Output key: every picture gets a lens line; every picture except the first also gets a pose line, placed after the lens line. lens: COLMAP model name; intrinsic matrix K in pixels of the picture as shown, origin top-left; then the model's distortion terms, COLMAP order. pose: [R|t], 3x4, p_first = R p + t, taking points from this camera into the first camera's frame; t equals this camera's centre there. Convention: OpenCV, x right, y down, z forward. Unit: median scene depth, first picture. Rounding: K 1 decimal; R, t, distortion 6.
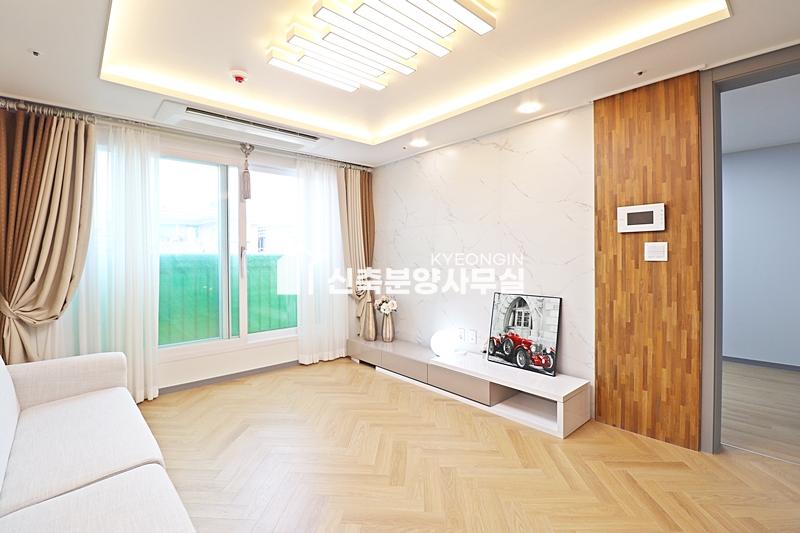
lens RADIAL K [[367.9, 0, 400.4], [0, 367.9, 258.8], [0, 0, 1]] dist [-0.008003, -0.009982]
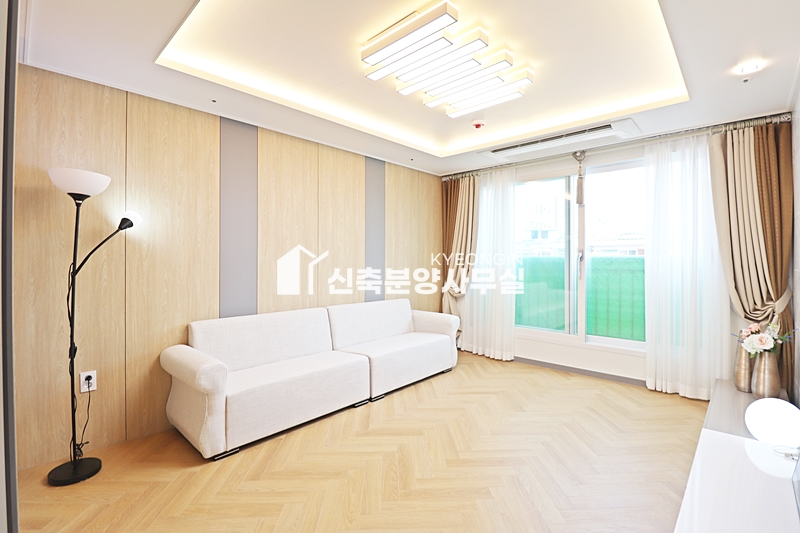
lens RADIAL K [[367.9, 0, 396.1], [0, 367.9, 259.8], [0, 0, 1]] dist [-0.008003, -0.009982]
pose [[0.078462, 0.008409, -0.996882, 0.690301], [-0.009096, 0.999929, 0.007719, -0.008237], [0.996876, 0.008462, 0.078533, 0.473440]]
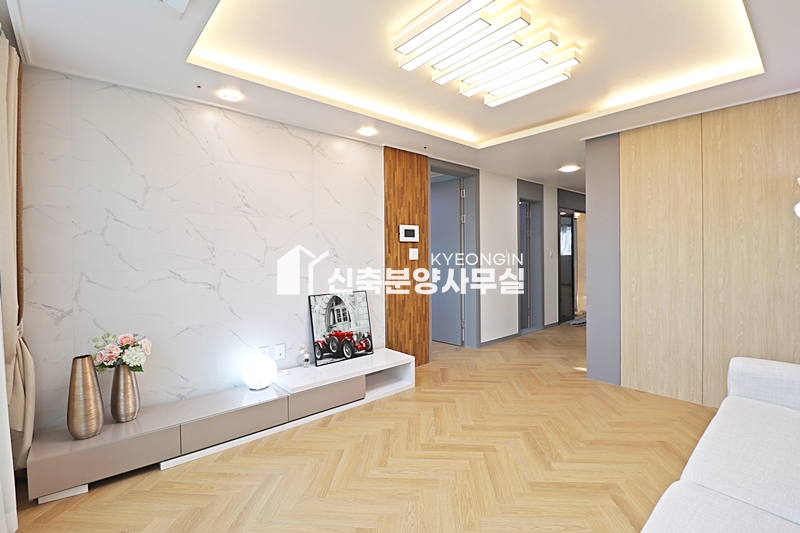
lens RADIAL K [[367.9, 0, 399.9], [0, 367.9, 258.7], [0, 0, 1]] dist [-0.008003, -0.009982]
pose [[0.013251, -0.003681, 0.999905, -0.757751], [0.017625, 0.999839, 0.003448, -0.004603], [-0.999757, 0.017578, 0.013313, 0.808899]]
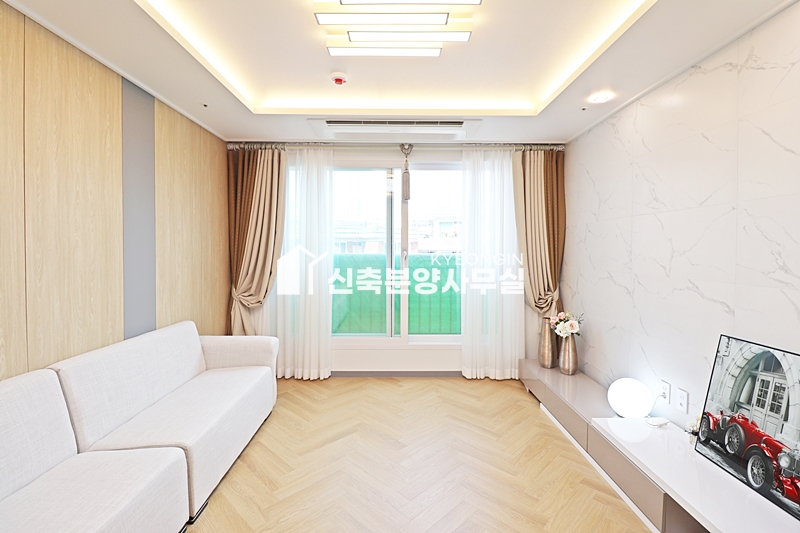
lens RADIAL K [[367.9, 0, 399.3], [0, 367.9, 260.3], [0, 0, 1]] dist [-0.008003, -0.009982]
pose [[0.748102, 0.027717, -0.663005, 0.273674], [-0.013151, 0.999550, 0.026948, -0.030984], [0.663454, -0.011441, 0.748130, 0.288872]]
